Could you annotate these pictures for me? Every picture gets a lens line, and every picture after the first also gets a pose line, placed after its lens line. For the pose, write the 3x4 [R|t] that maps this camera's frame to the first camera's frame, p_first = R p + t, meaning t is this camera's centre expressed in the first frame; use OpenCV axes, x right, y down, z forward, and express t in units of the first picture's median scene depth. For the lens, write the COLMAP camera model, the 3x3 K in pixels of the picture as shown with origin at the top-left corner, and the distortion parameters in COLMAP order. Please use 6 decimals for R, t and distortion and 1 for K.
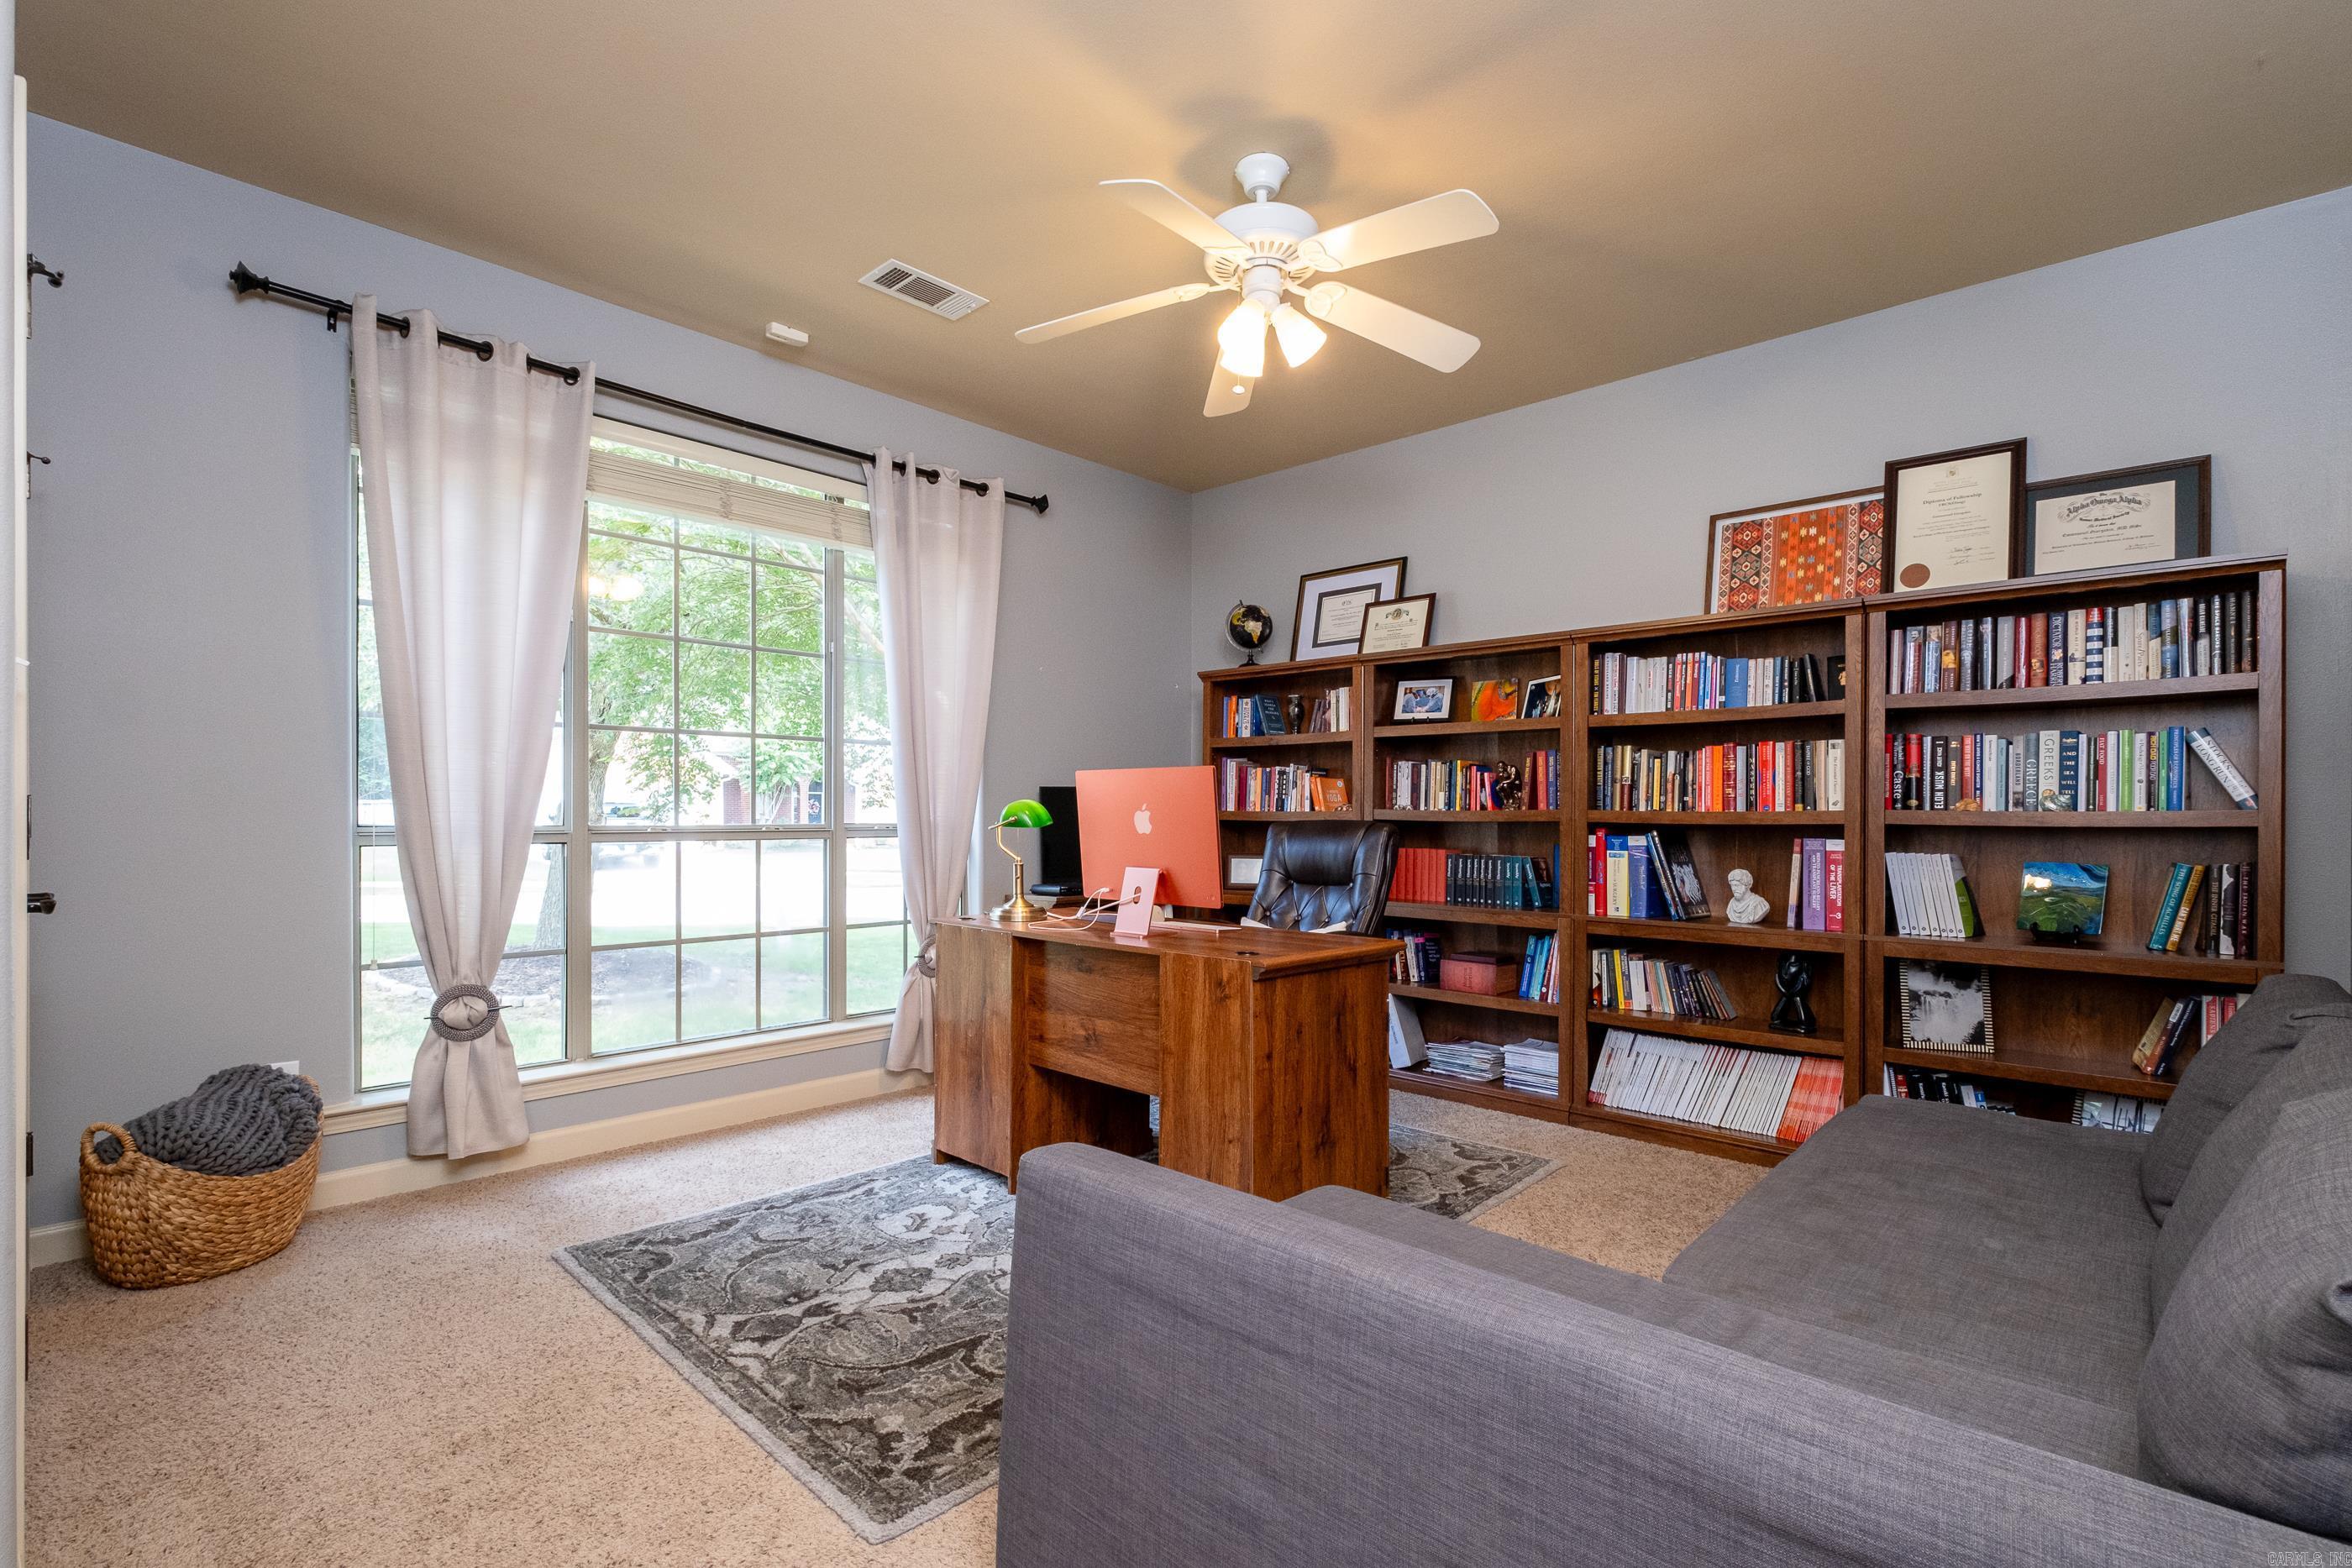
lens RADIAL K [[1085.1, 0, 1164.7], [0, 1085.1, 821.2], [0, 0, 1]] dist [0.001541, 0.000697]
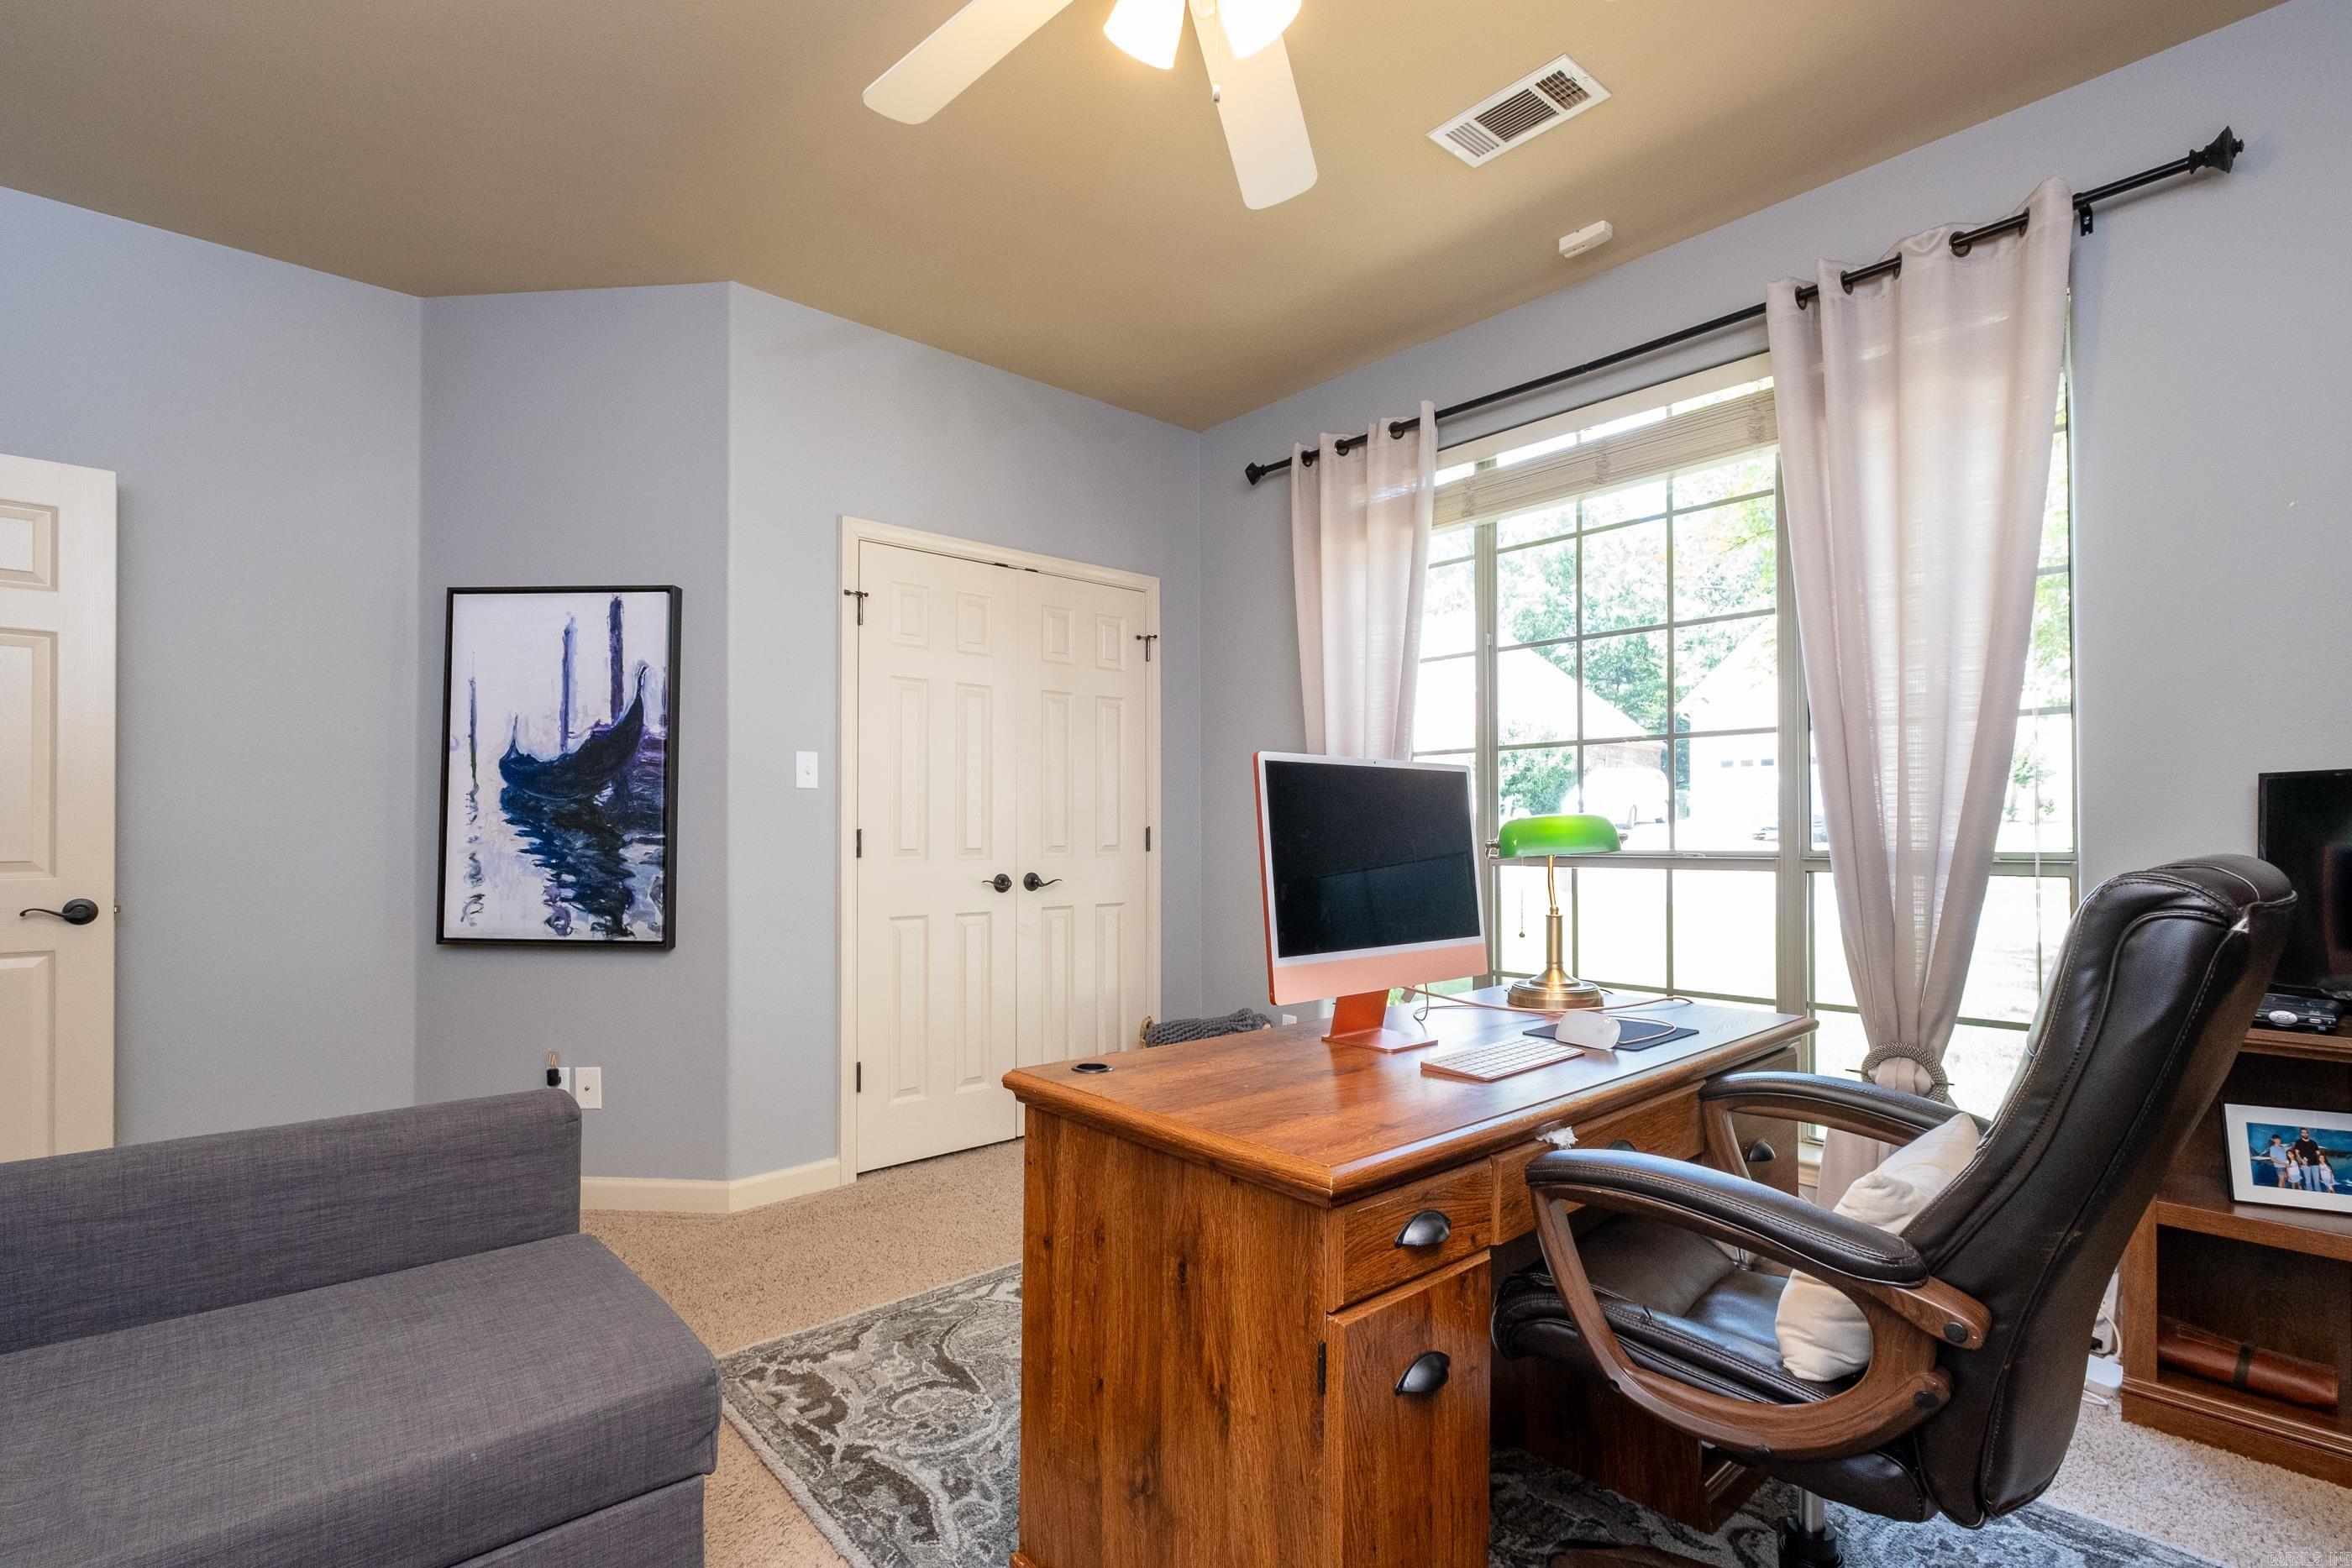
lens RADIAL K [[1085.1, 0, 1164.7], [0, 1085.1, 821.2], [0, 0, 1]] dist [0.001541, 0.000697]
pose [[-0.082281, -0.013076, -0.996523, 0.659477], [-0.009693, 0.999877, -0.012320, -0.007616], [0.996562, 0.008645, -0.082398, 1.064532]]
